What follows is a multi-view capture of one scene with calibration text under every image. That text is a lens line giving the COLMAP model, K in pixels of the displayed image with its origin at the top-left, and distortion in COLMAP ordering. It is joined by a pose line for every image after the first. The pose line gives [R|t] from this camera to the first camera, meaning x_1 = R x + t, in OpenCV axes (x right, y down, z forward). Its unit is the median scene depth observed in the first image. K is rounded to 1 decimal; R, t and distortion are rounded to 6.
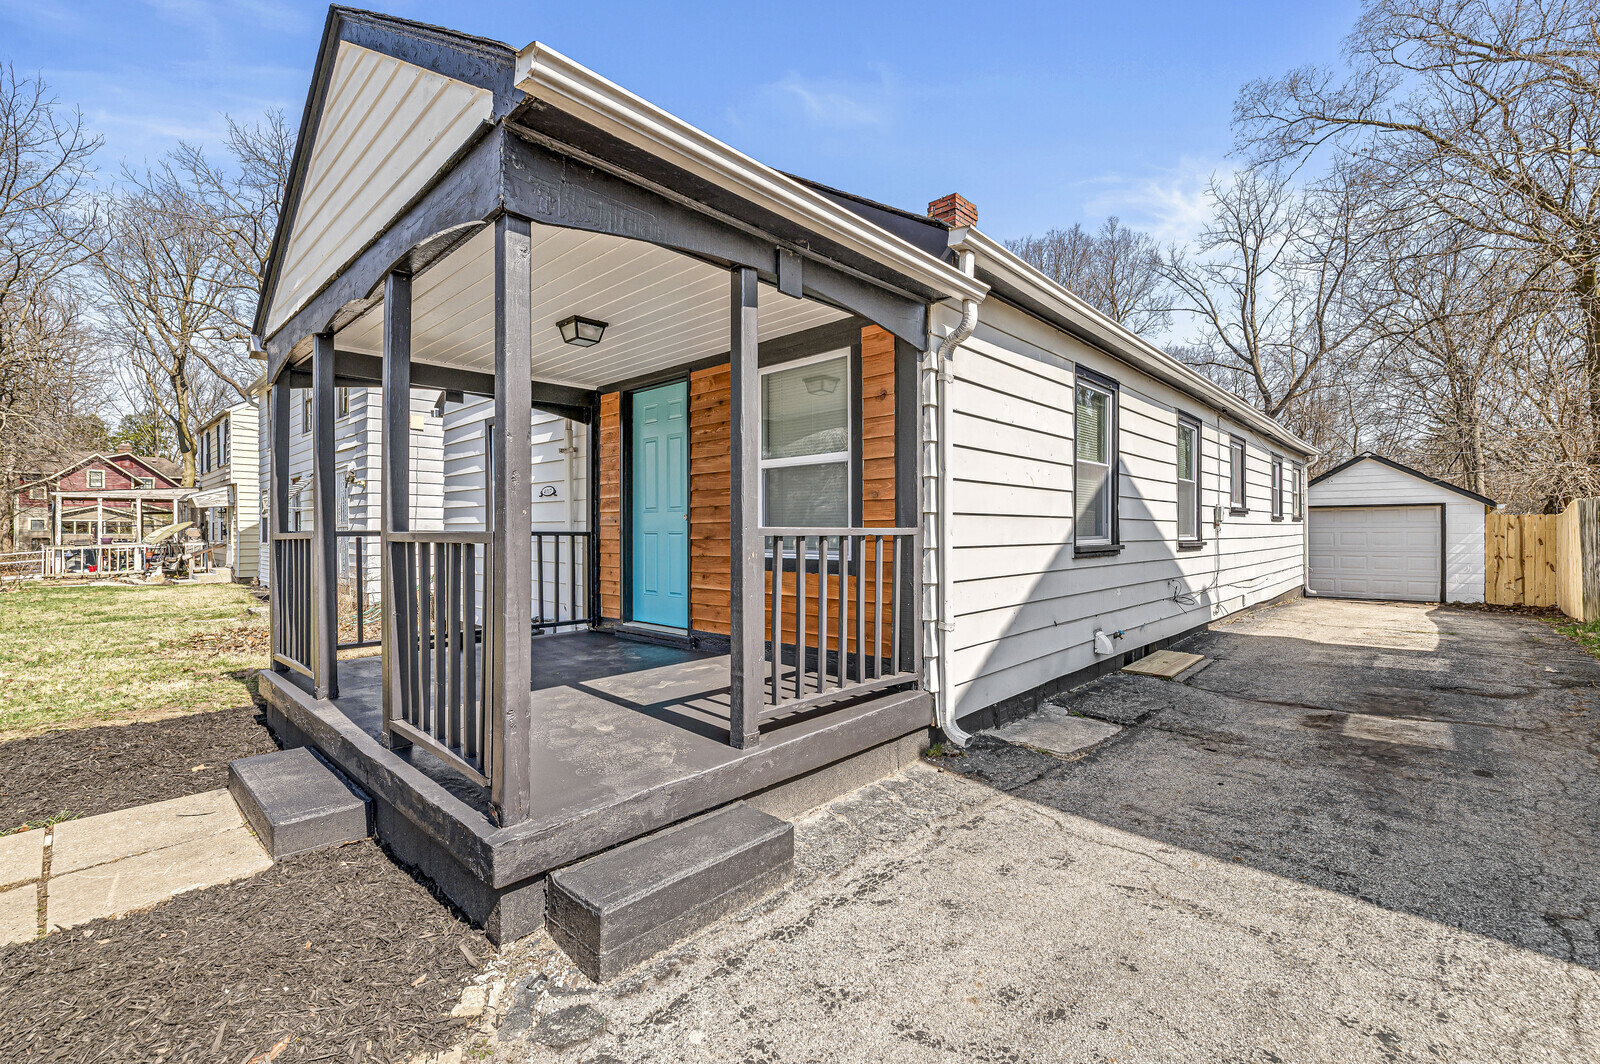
lens RADIAL K [[685.8, 0, 804.1], [0, 685.8, 530.8], [0, 0, 1]] dist [0.001612, 0.000115]
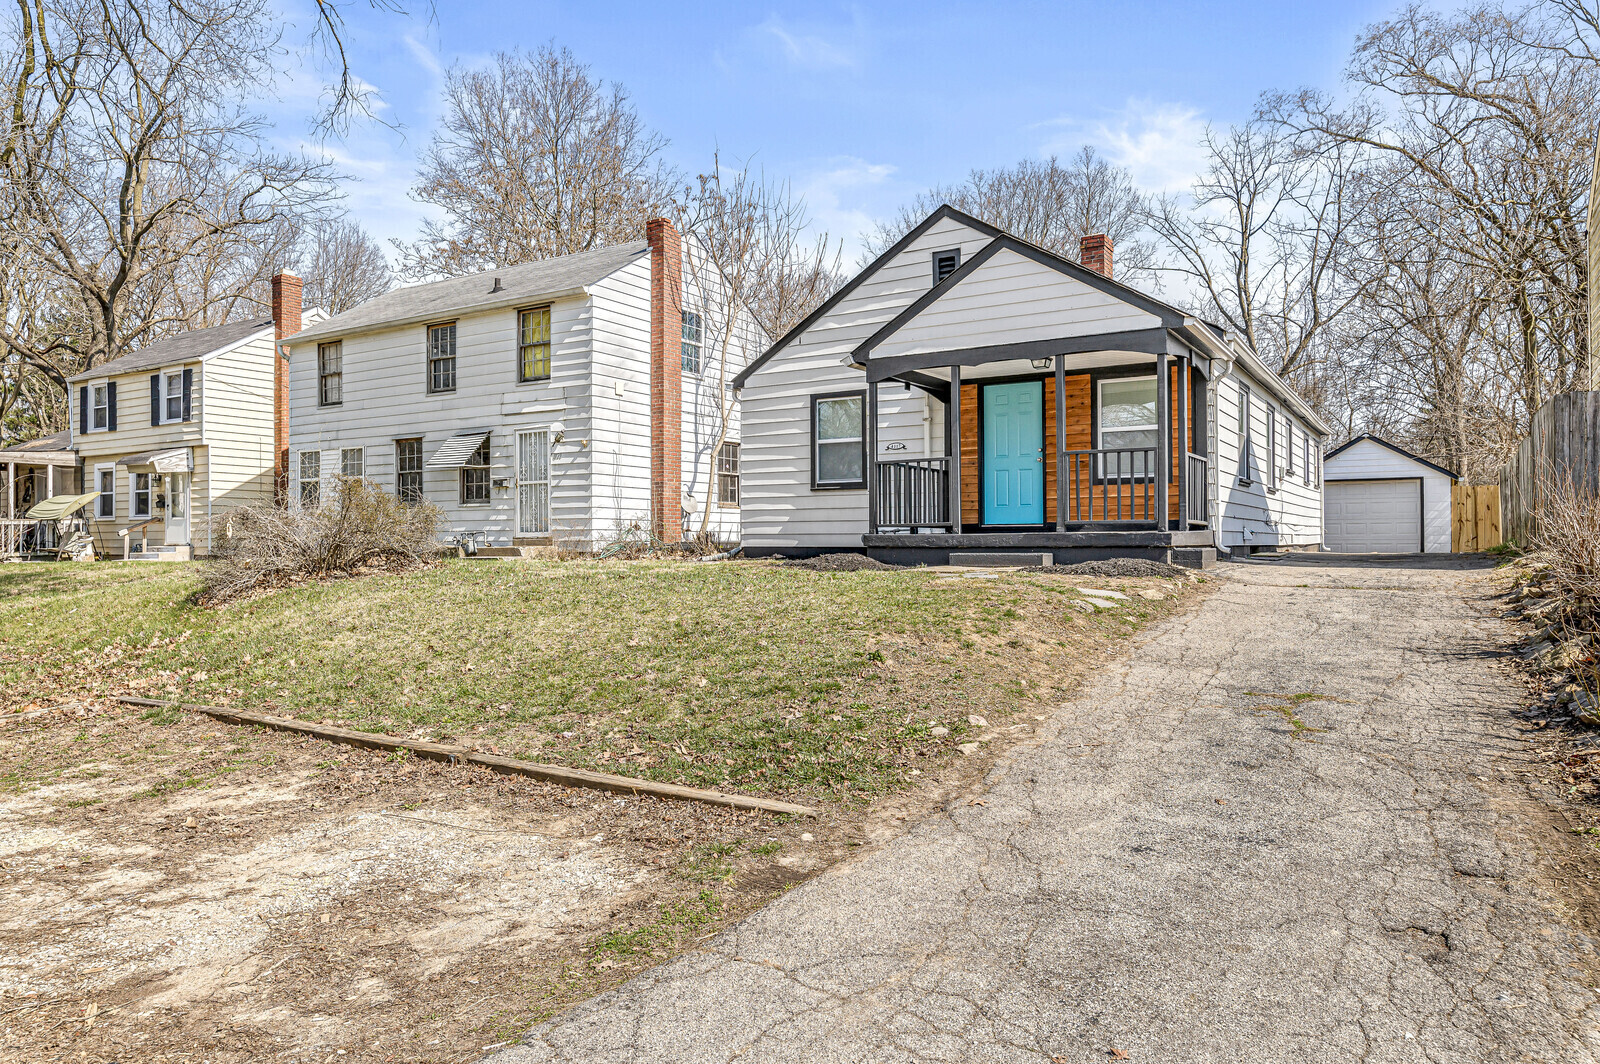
lens RADIAL K [[1059.3, 0, 800.0], [0, 1059.3, 532.0], [0, 0, 1]] dist [0.003841, 0.000273]
pose [[0.978889, 0.000560, 0.204392, -0.409930], [0.001911, 0.999928, -0.011888, 0.060871], [-0.204384, 0.012028, 0.978817, -0.473602]]
